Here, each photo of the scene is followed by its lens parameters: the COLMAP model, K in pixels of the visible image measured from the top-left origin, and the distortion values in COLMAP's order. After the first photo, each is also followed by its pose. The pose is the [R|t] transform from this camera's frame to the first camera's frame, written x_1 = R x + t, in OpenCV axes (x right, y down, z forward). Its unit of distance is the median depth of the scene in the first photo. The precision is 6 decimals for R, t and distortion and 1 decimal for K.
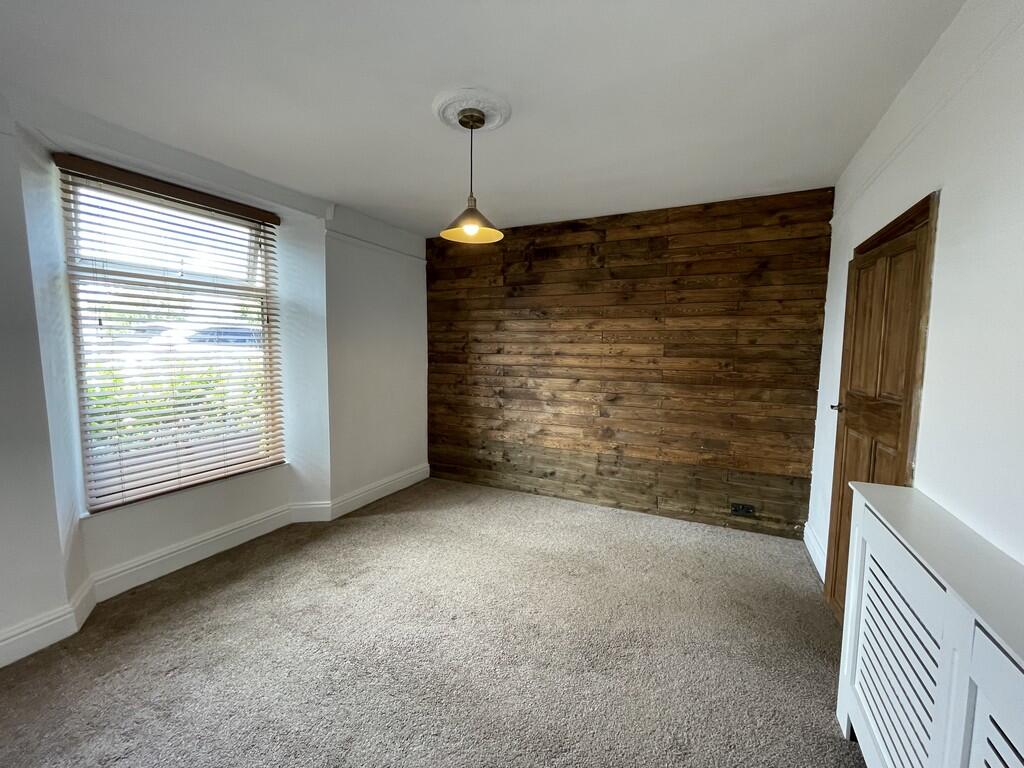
lens RADIAL K [[414.7, 0, 512.2], [0, 414.7, 385.1], [0, 0, 1]] dist [-0.000440, -0.001225]
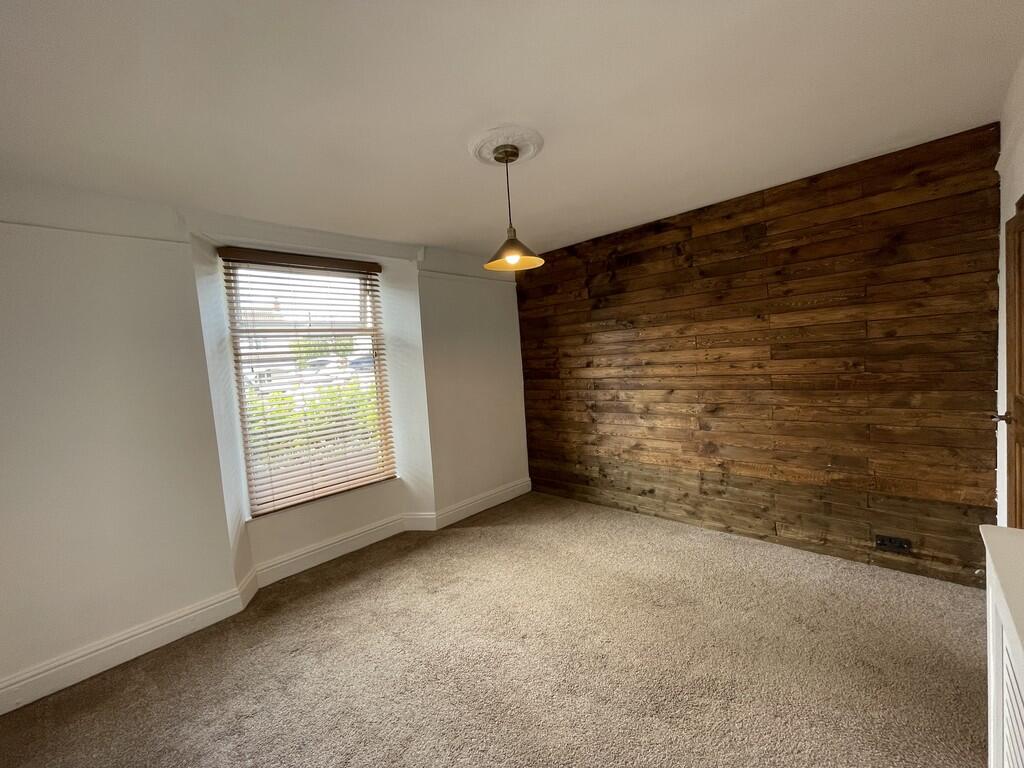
lens RADIAL K [[414.7, 0, 513.4], [0, 414.7, 385.0], [0, 0, 1]] dist [-0.000440, -0.001225]
pose [[0.949156, -0.055931, -0.309797, 0.140592], [0.050221, 0.998390, -0.026383, -0.023198], [0.310774, 0.009484, 0.950437, 0.013551]]
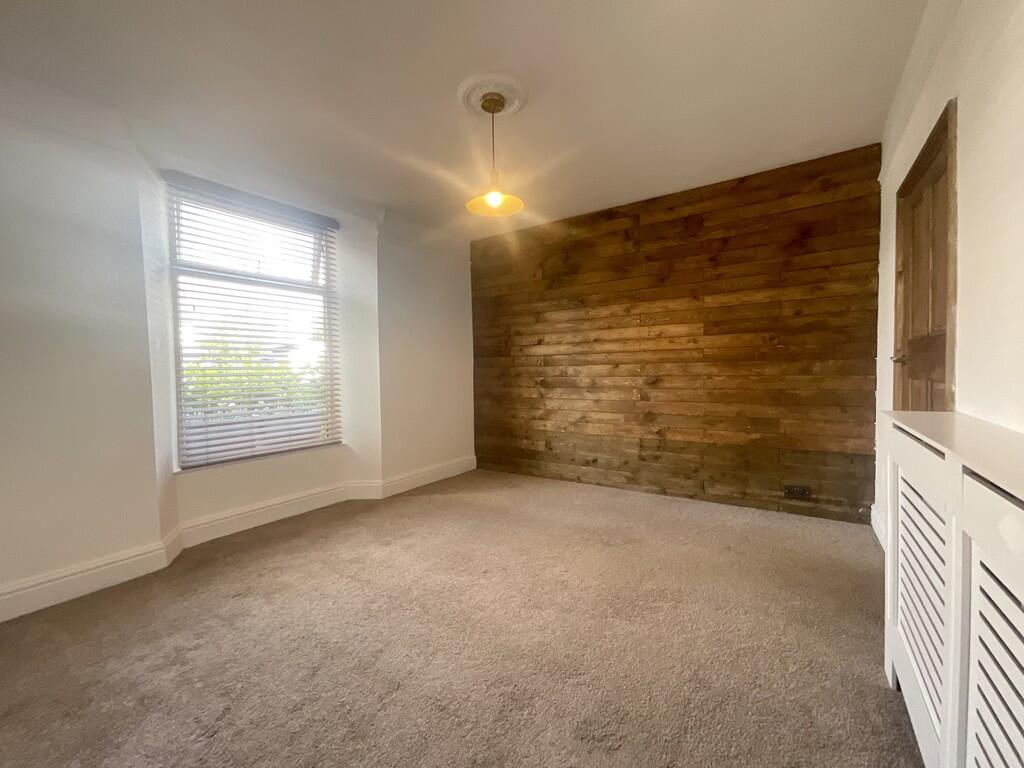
lens RADIAL K [[416.7, 0, 512.7], [0, 416.7, 387.2], [0, 0, 1]] dist [-0.000650, 0.000617]
pose [[0.989747, -0.021544, -0.141199, 0.064018], [0.013596, 0.998280, -0.057020, 0.121939], [0.142184, 0.054516, 0.988338, -0.035896]]
